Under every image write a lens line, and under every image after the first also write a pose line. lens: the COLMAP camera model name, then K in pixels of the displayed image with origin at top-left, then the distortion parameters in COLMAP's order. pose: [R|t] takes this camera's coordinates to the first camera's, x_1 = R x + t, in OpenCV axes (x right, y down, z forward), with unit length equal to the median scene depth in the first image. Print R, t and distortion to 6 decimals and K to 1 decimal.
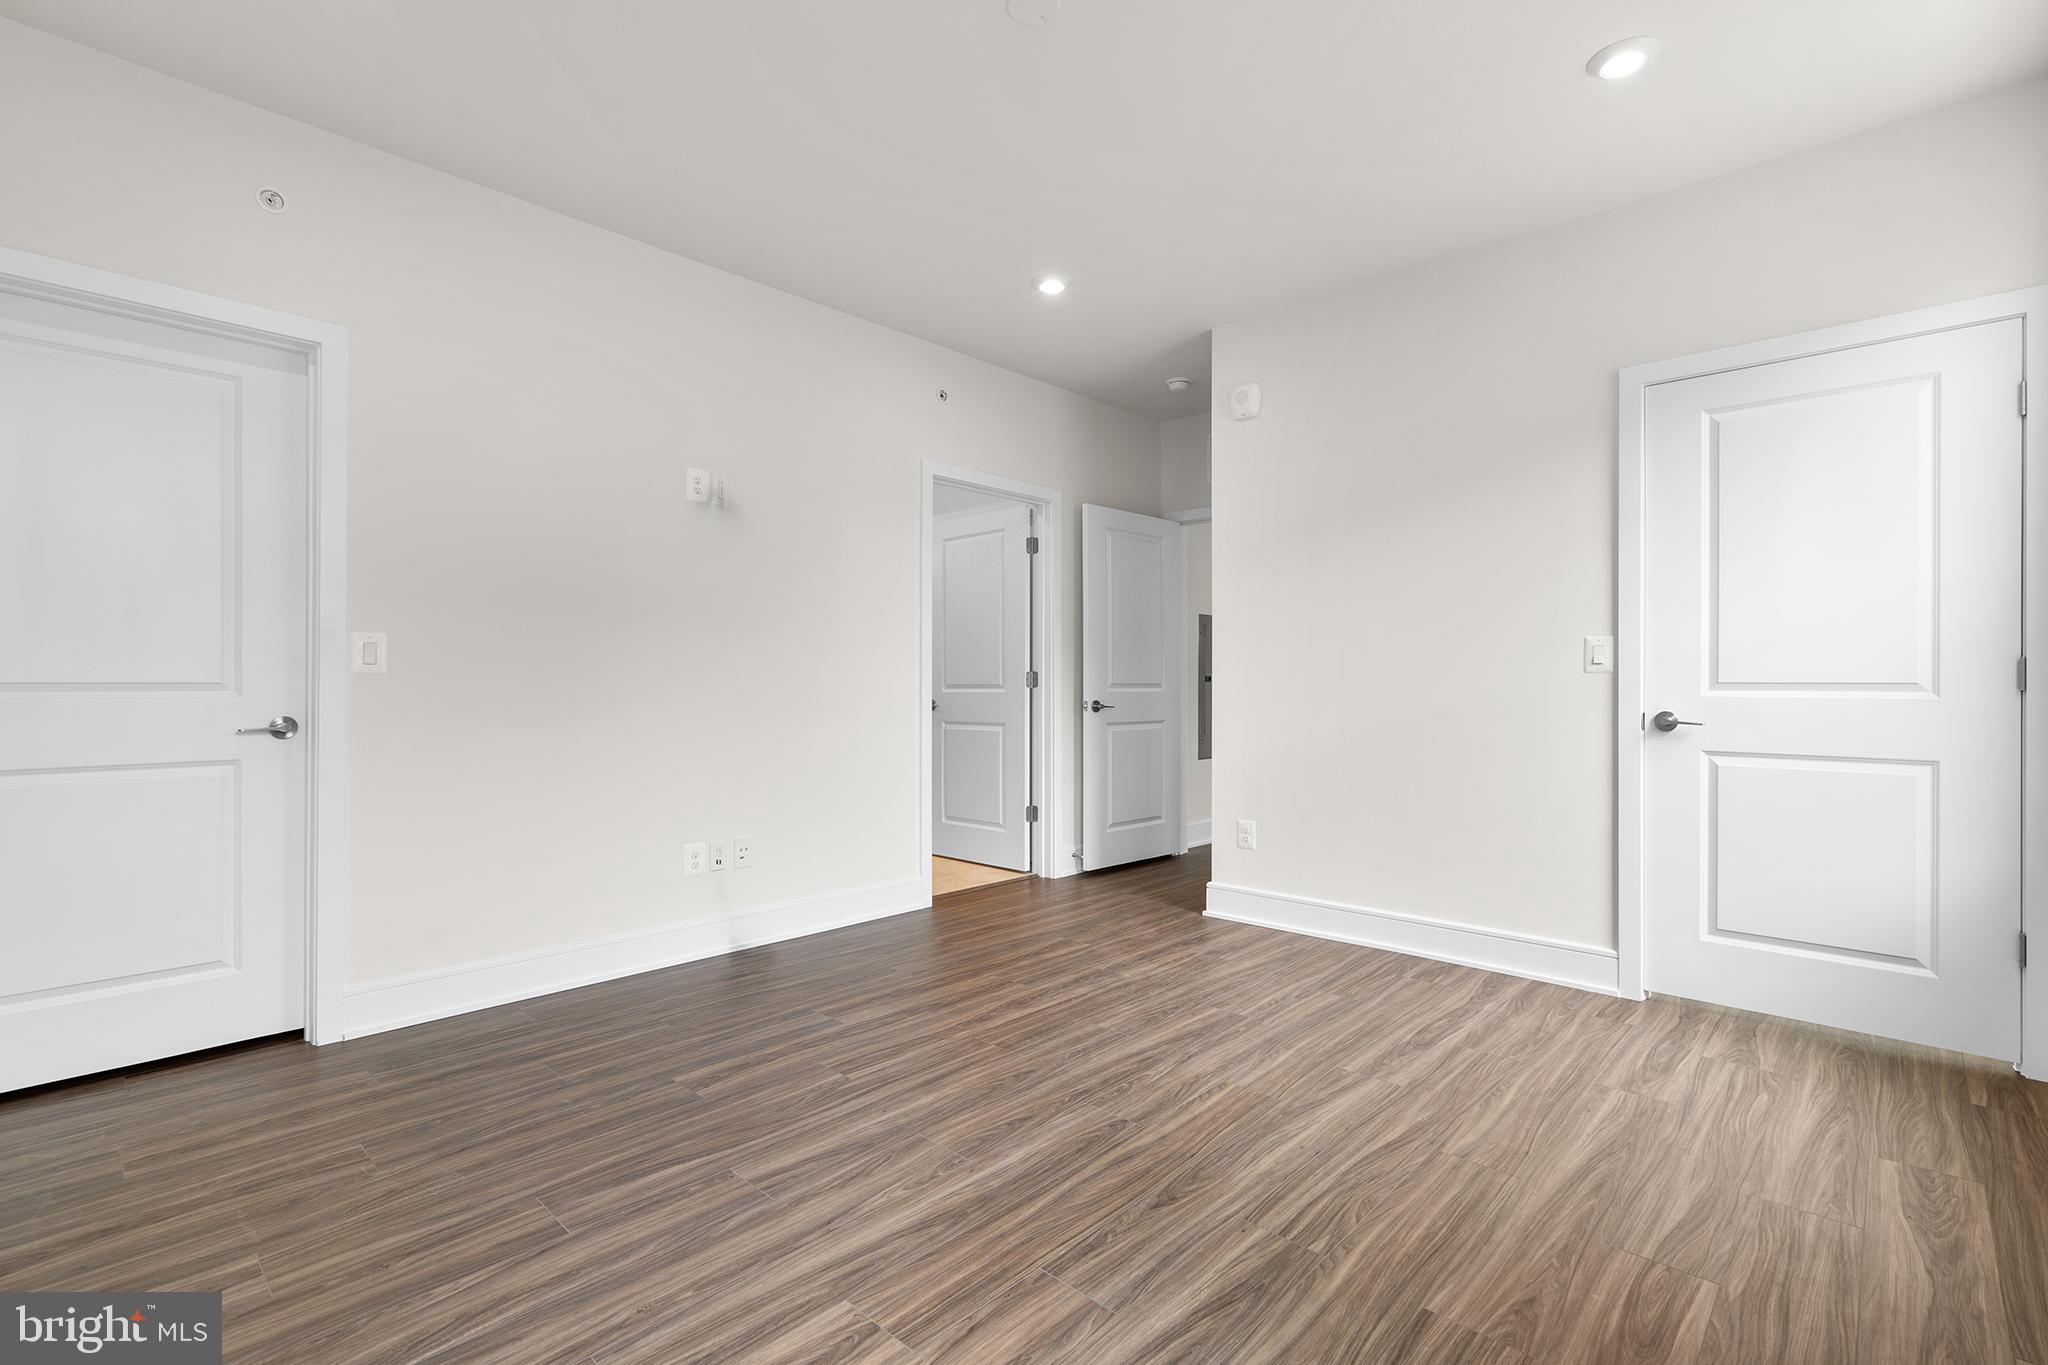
lens RADIAL K [[921.0, 0, 1019.7], [0, 921.0, 681.9], [0, 0, 1]] dist [-0.010280, 0.001443]
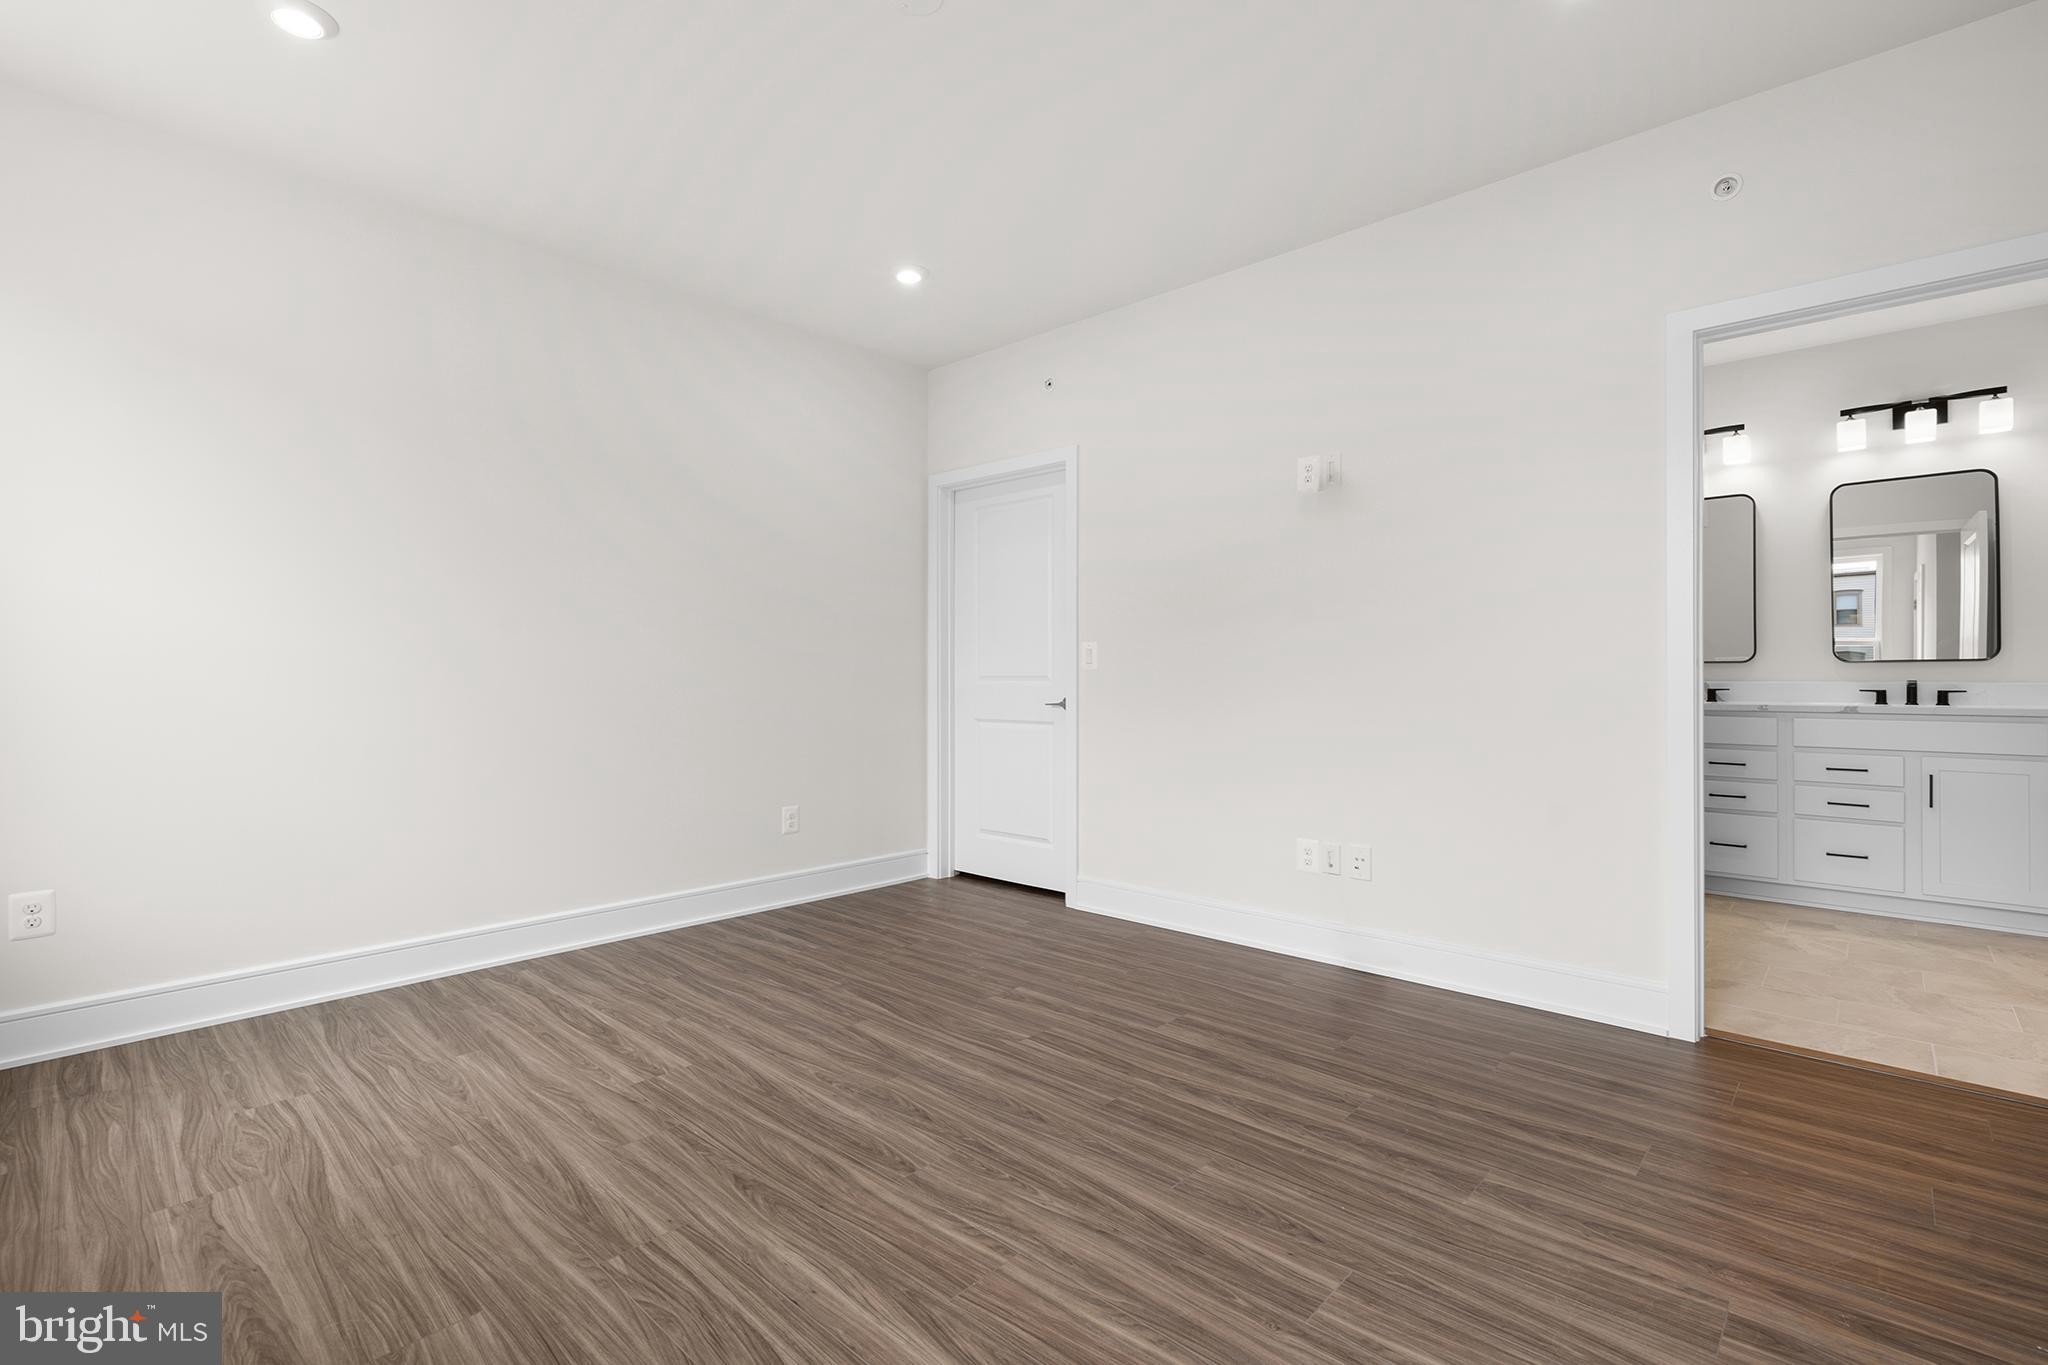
lens RADIAL K [[921.0, 0, 1022.1], [0, 921.0, 682.4], [0, 0, 1]] dist [-0.010280, 0.001443]
pose [[0.023845, 0.006676, -0.999693, 0.889350], [0.002733, 0.999974, 0.006743, 0.000640], [0.999712, -0.002893, 0.023826, 0.966189]]
